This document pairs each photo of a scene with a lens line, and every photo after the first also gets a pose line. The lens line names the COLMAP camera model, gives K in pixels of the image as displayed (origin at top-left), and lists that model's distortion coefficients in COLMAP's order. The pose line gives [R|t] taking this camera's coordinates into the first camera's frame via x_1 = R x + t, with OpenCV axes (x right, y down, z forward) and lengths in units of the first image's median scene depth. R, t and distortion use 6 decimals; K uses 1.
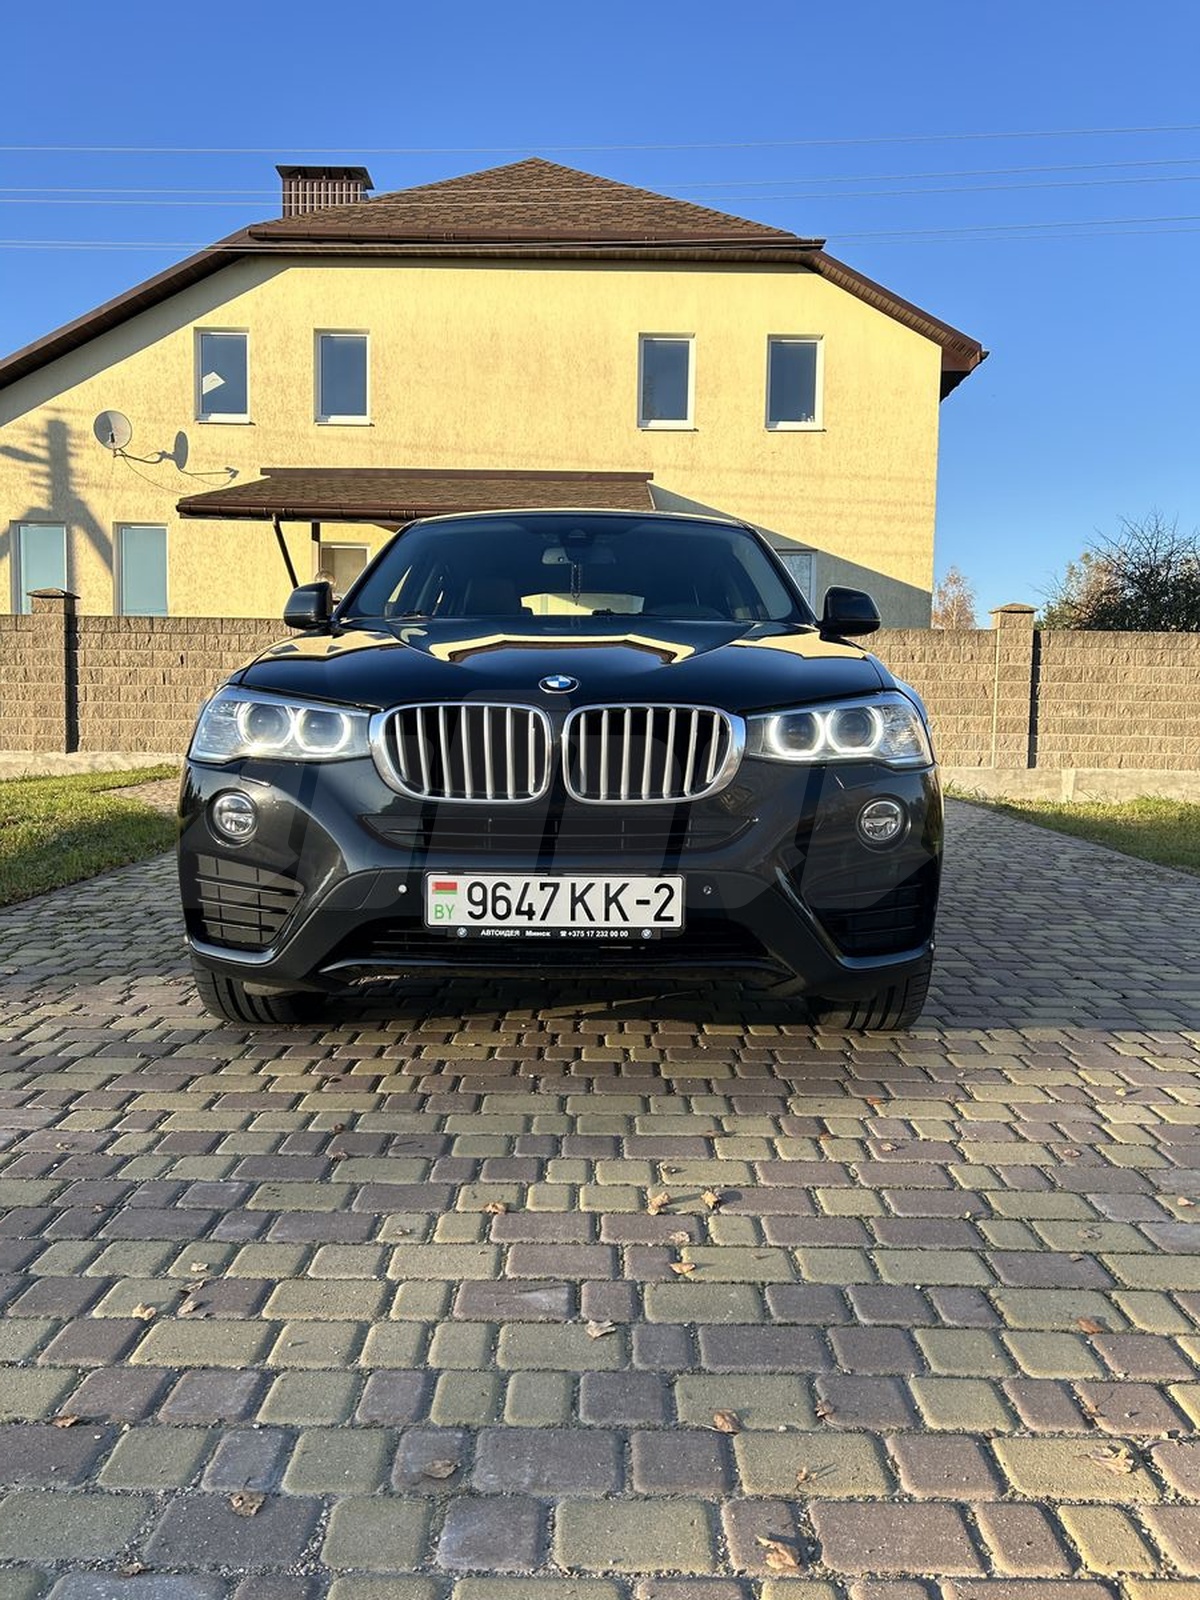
lens RADIAL K [[1195.8, 0, 603.3], [0, 1195.8, 787.2], [0, 0, 1]] dist [0.052162, -0.058551]
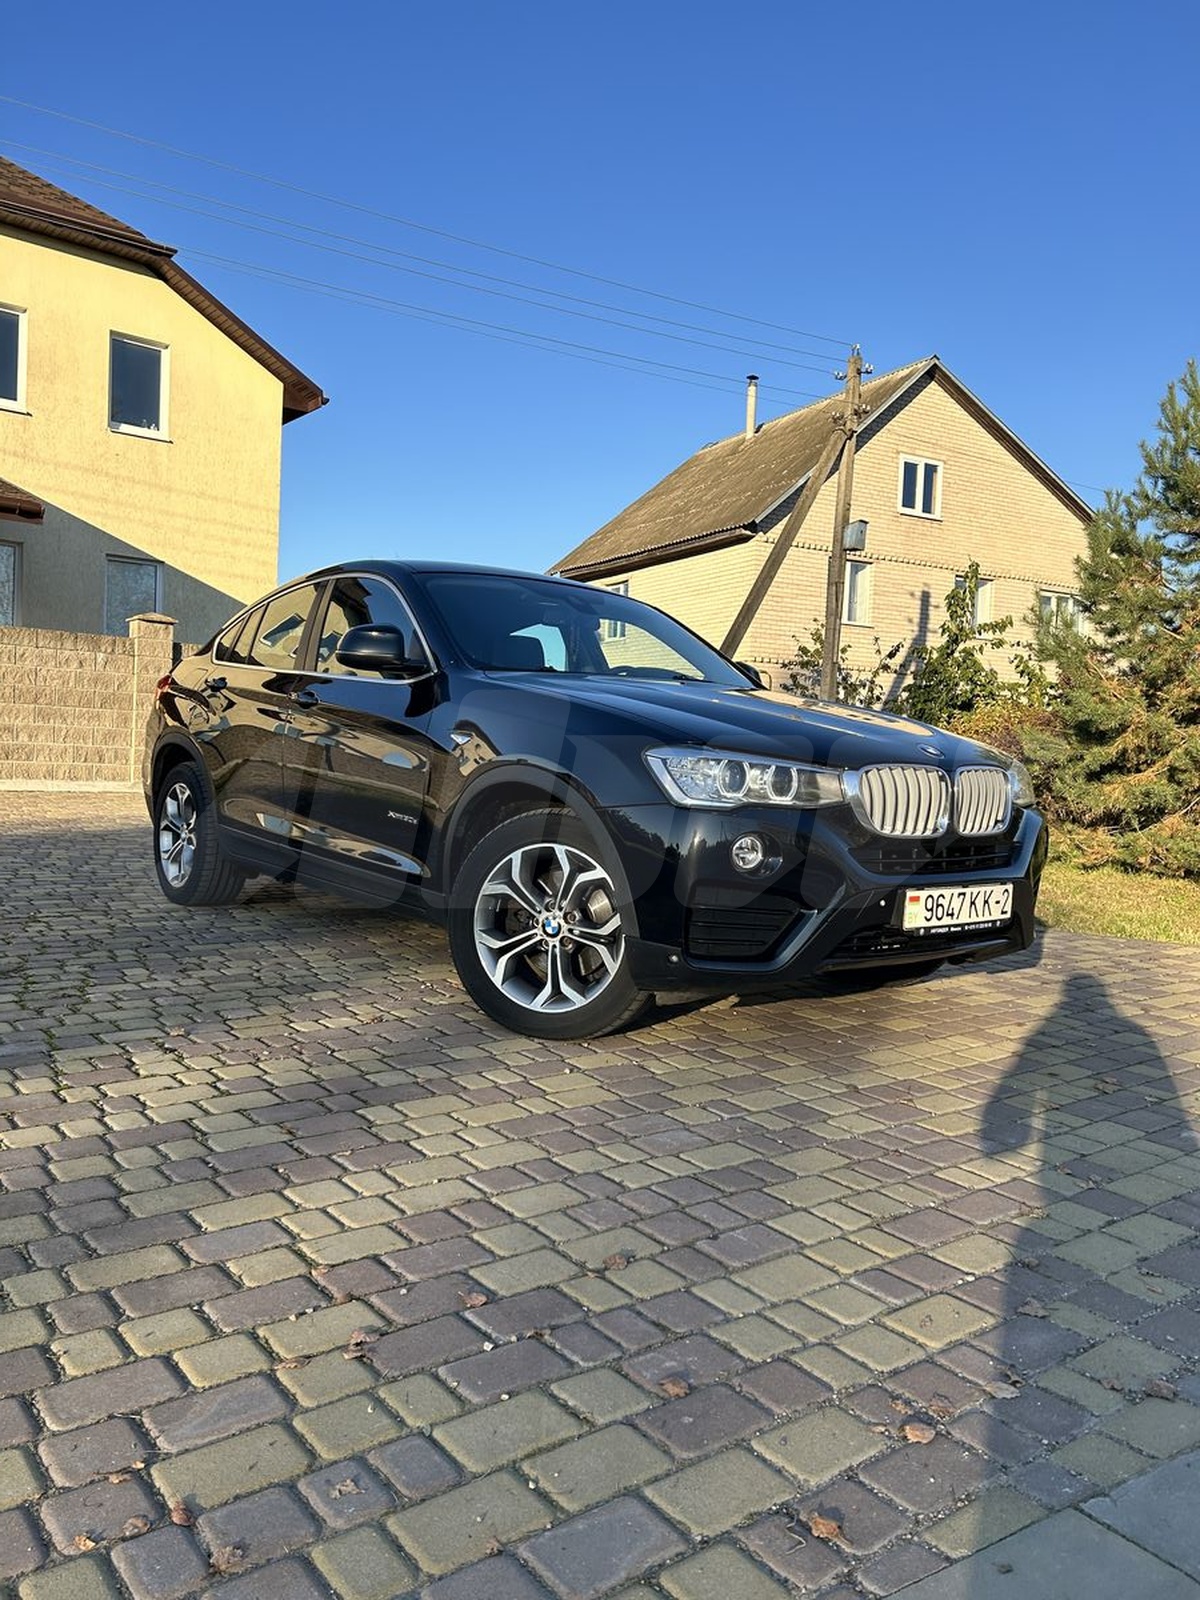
lens RADIAL K [[1195.8, 0, 601.5], [0, 1195.8, 797.1], [0, 0, 1]] dist [0.052162, -0.058551]
pose [[0.776595, -0.002528, 0.629995, -0.165914], [0.005079, 0.999985, -0.002248, -0.004263], [-0.629979, 0.004946, 0.776596, 0.019990]]
